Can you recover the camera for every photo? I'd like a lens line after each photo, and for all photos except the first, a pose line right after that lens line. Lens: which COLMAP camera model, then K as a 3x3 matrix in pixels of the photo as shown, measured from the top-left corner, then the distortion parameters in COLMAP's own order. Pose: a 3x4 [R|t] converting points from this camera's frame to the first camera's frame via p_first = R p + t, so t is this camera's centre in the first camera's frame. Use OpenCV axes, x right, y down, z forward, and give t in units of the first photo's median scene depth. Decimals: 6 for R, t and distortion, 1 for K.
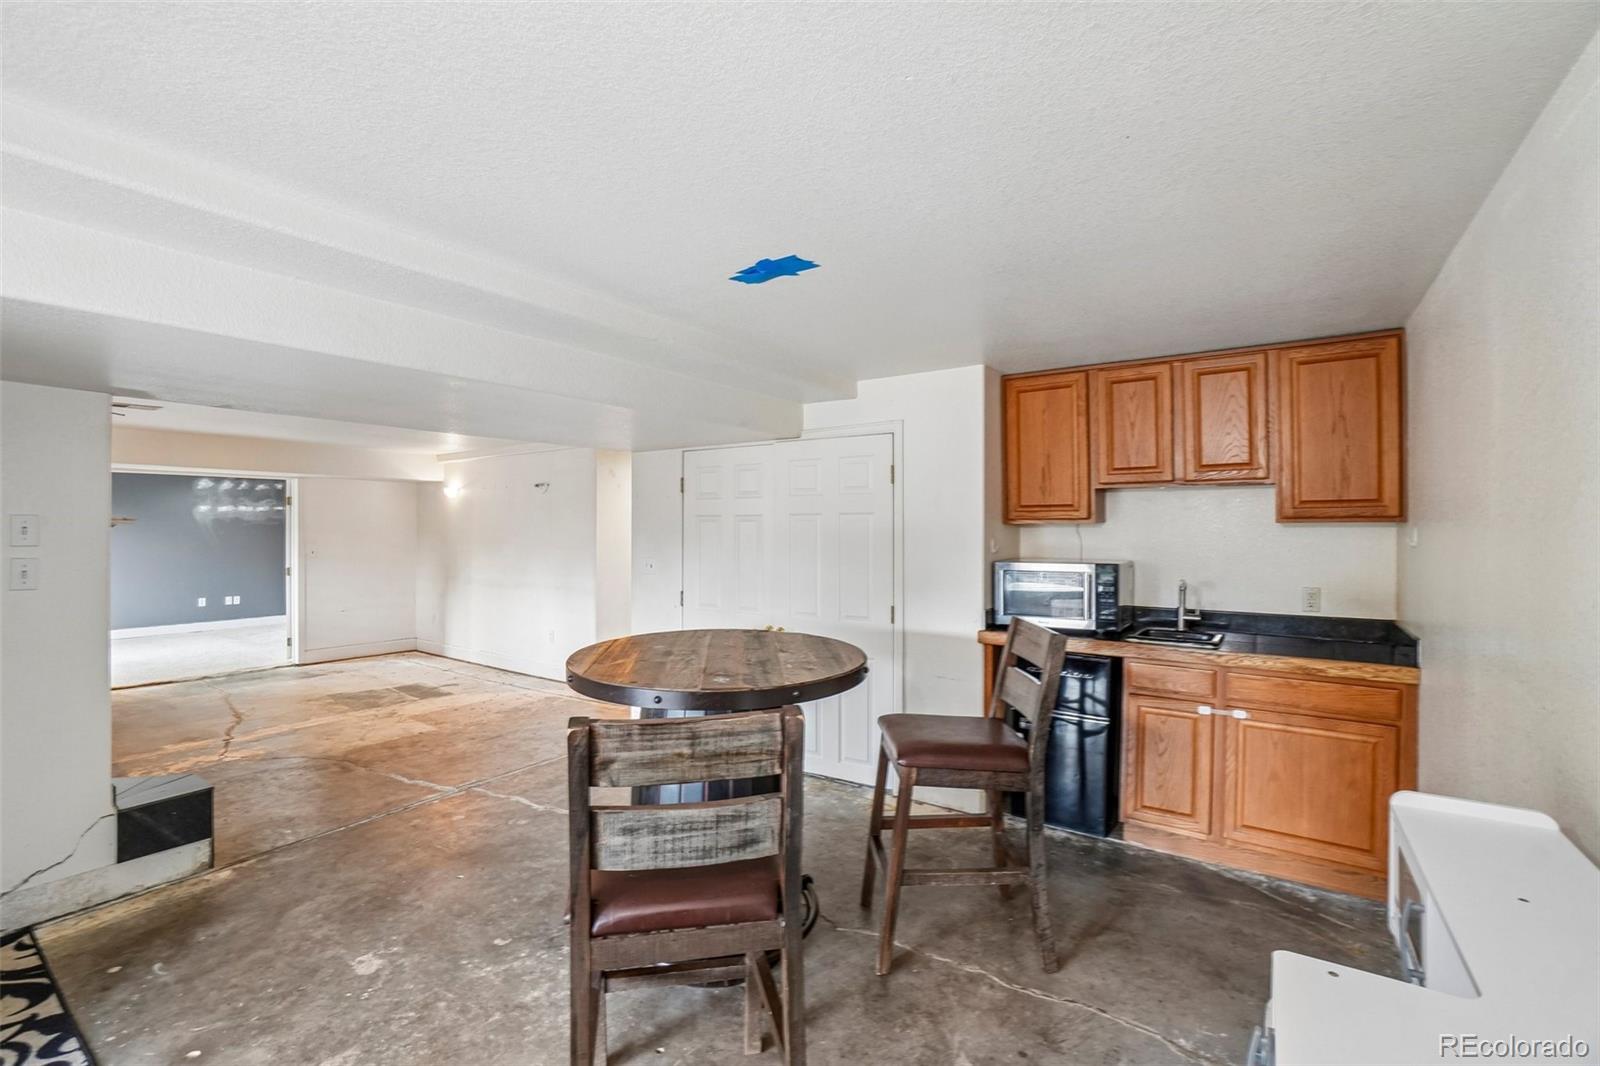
lens RADIAL K [[710.9, 0, 789.8], [0, 710.9, 526.9], [0, 0, 1]] dist [-0.065494, 0.026190]
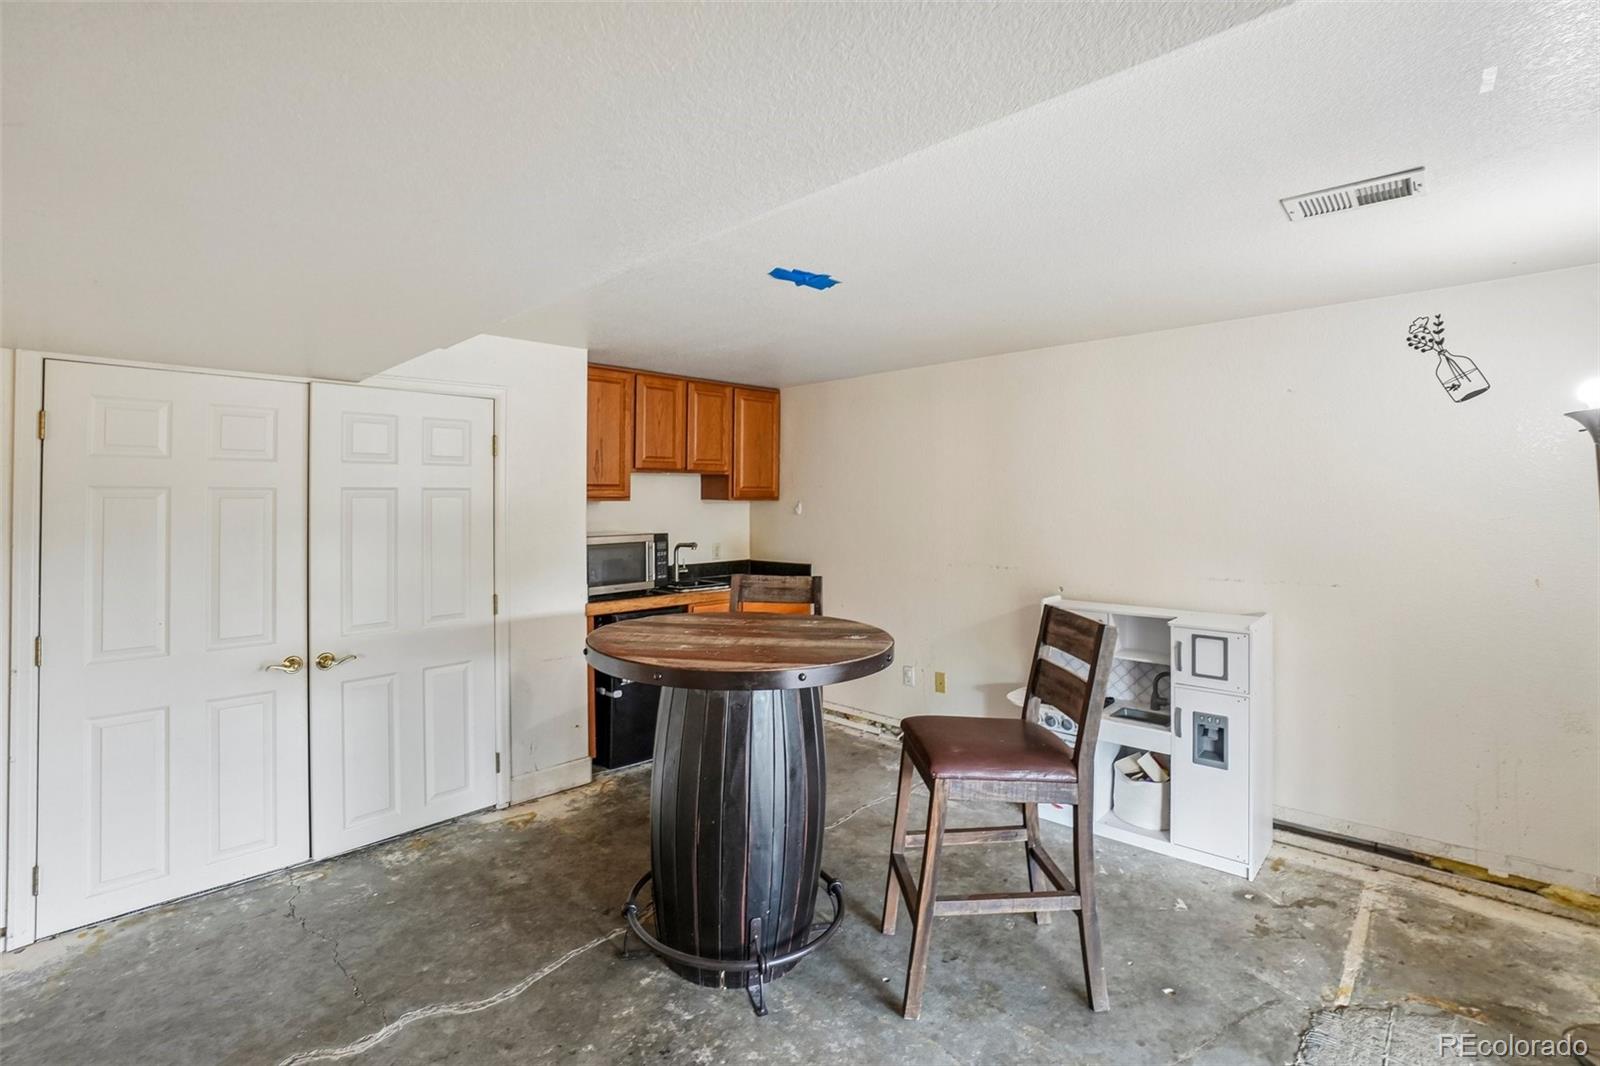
lens RADIAL K [[719.8, 0, 798.3], [0, 719.8, 501.6], [0, 0, 1]] dist [-0.001165, 0.026724]
pose [[0.191948, -0.002352, 0.981402, -0.724847], [0.008071, 0.999967, 0.000818, -0.003579], [-0.981372, 0.007764, 0.191961, 0.491128]]
